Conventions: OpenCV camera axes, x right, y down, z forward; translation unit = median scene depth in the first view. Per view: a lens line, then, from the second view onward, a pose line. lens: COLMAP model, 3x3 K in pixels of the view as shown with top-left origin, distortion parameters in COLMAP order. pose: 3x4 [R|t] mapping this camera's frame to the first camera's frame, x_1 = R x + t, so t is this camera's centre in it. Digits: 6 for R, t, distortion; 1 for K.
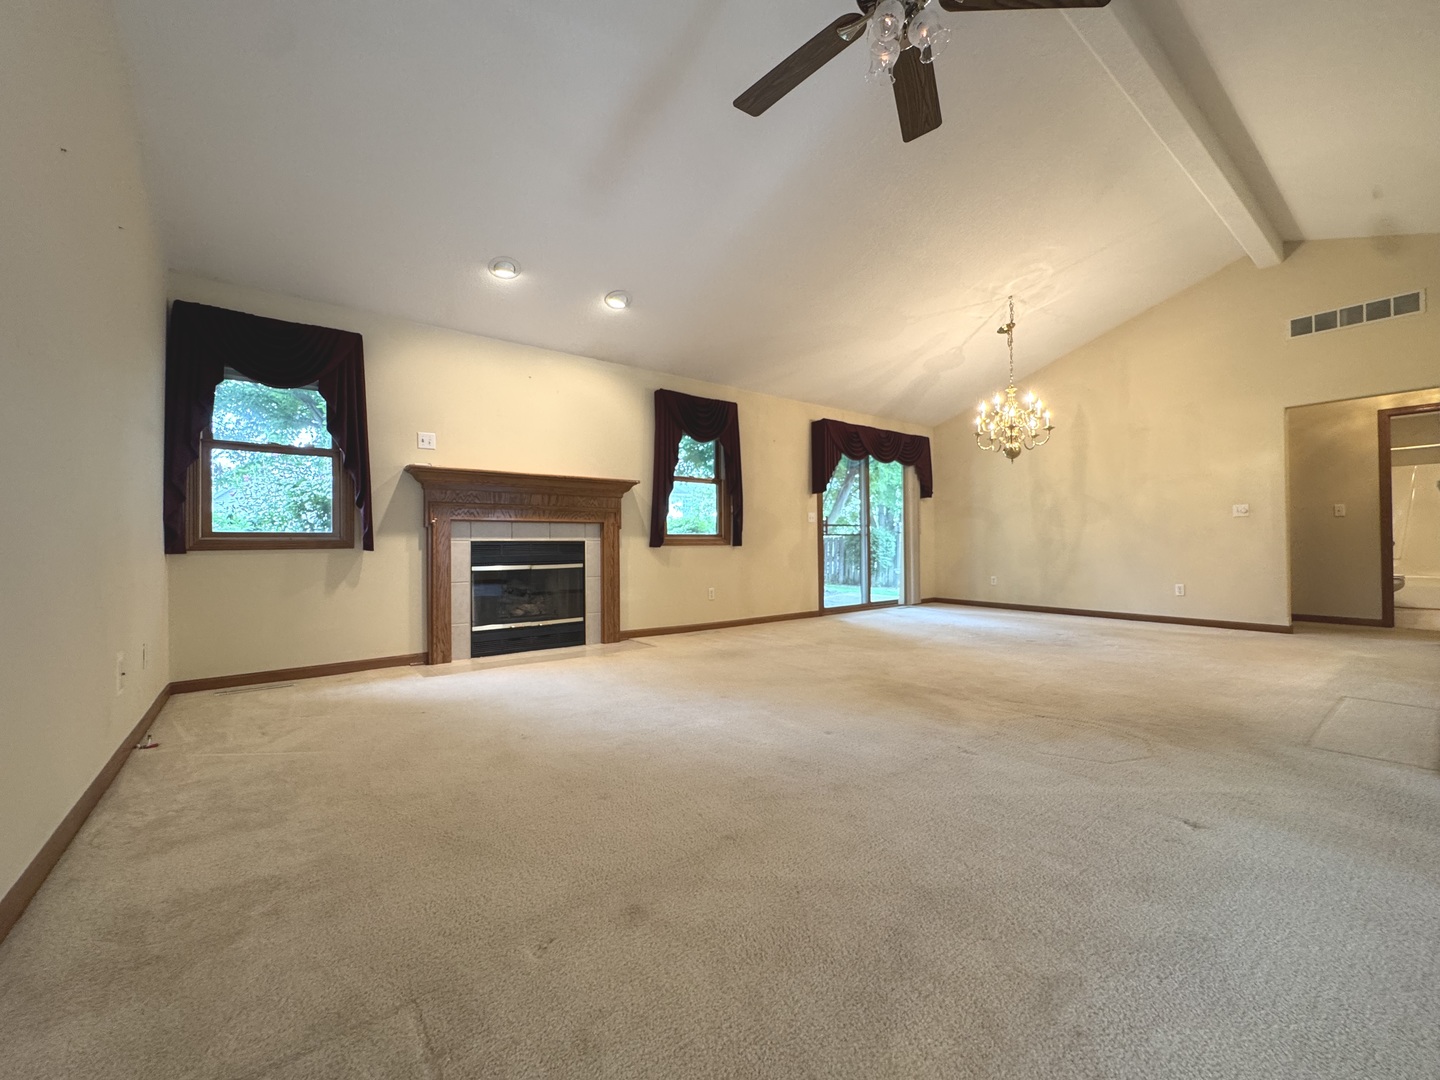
lens RADIAL K [[577.2, 0, 720.0], [0, 577.2, 540.0], [0, 0, 1]] dist [-0.003569, -0.000211]
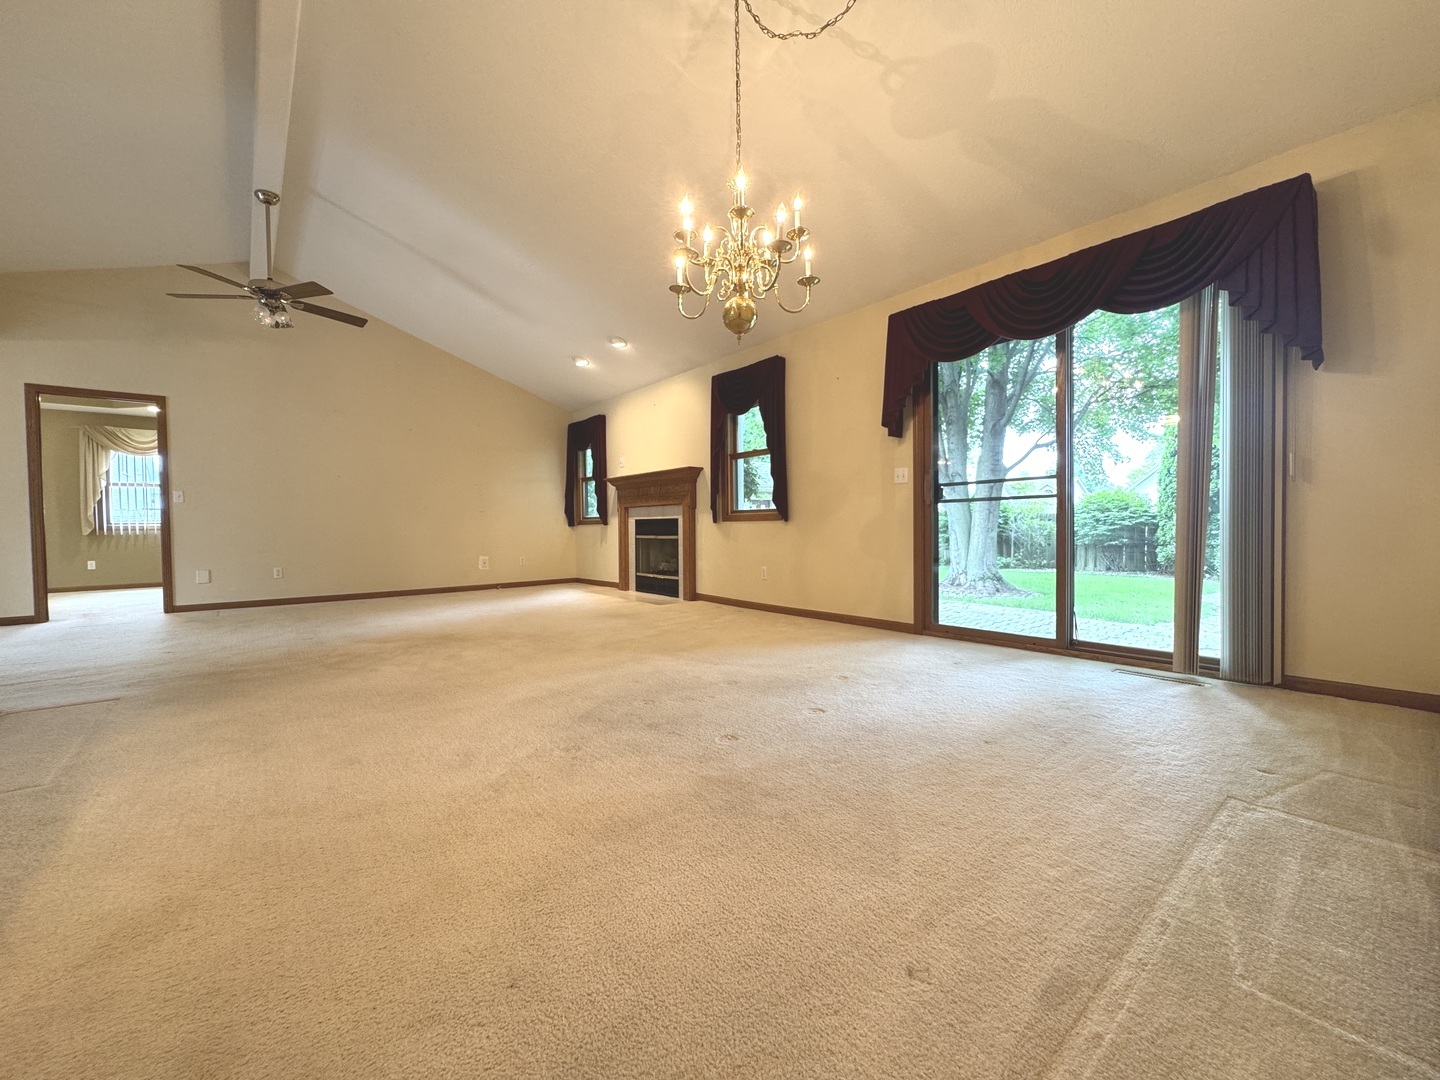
lens RADIAL K [[577.2, 0, 720.0], [0, 577.2, 540.0], [0, 0, 1]] dist [-0.003569, -0.000211]
pose [[0.028700, 0.037218, -0.998895, 0.886795], [0.025944, 0.998942, 0.037965, 0.003014], [0.999251, -0.027005, 0.027704, 0.878603]]
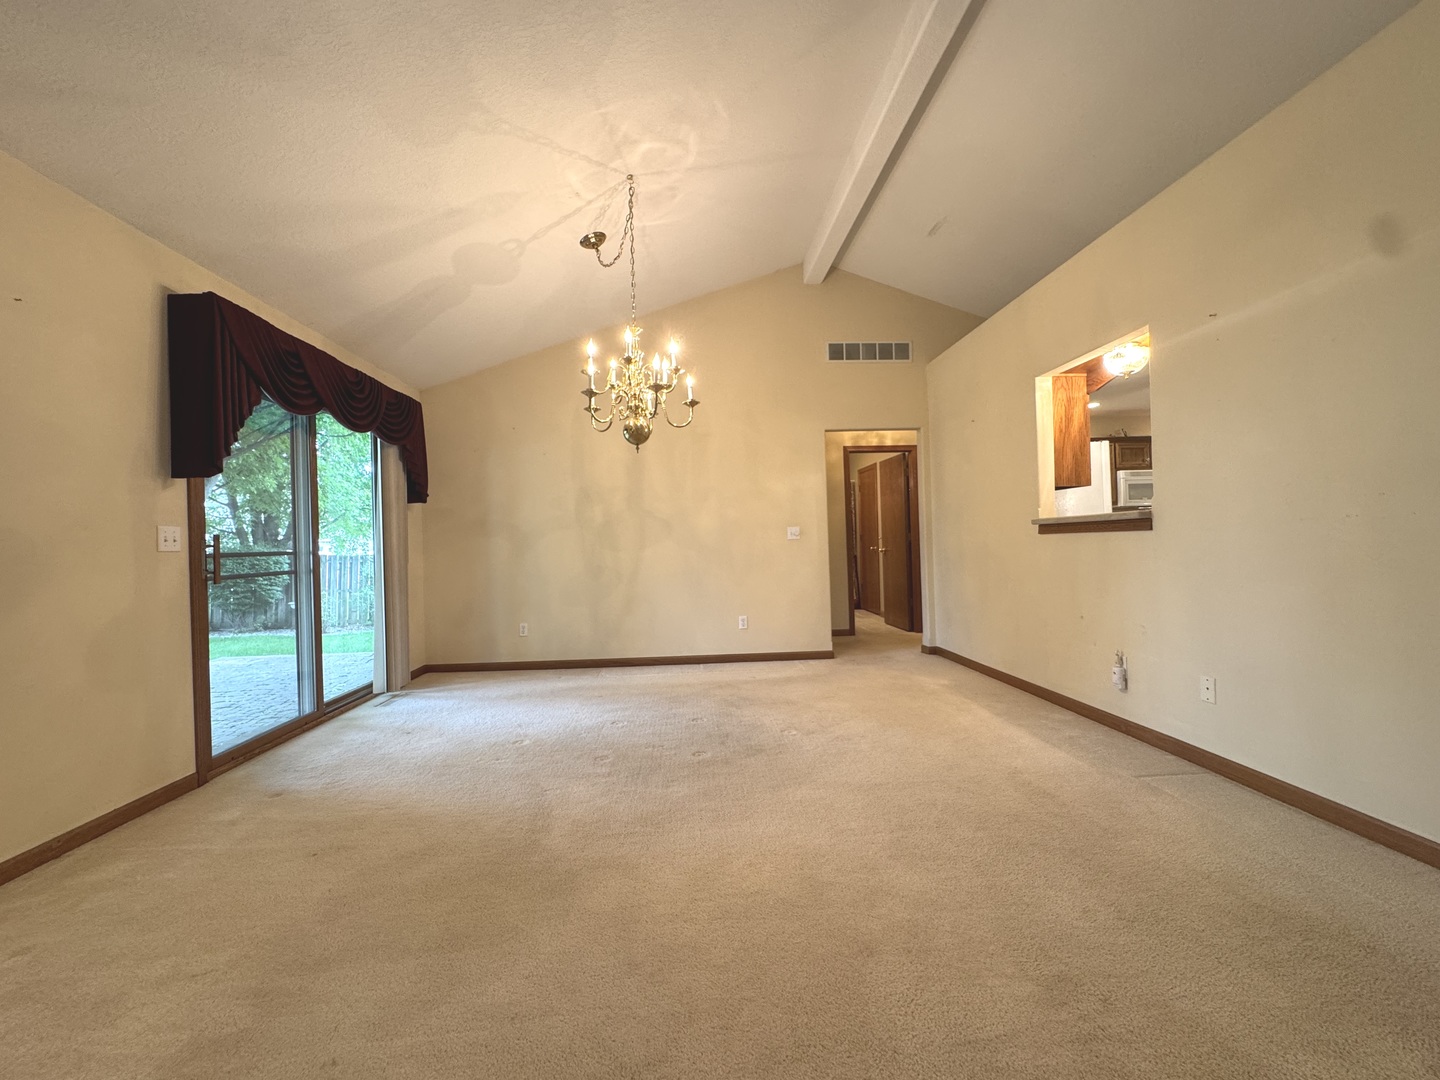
lens RADIAL K [[577.2, 0, 720.0], [0, 577.2, 540.0], [0, 0, 1]] dist [-0.003569, -0.000211]
pose [[0.560019, -0.002439, 0.828476, 0.051759], [0.018236, 0.999790, -0.009383, -0.031340], [-0.828279, 0.020363, 0.559946, 0.541077]]
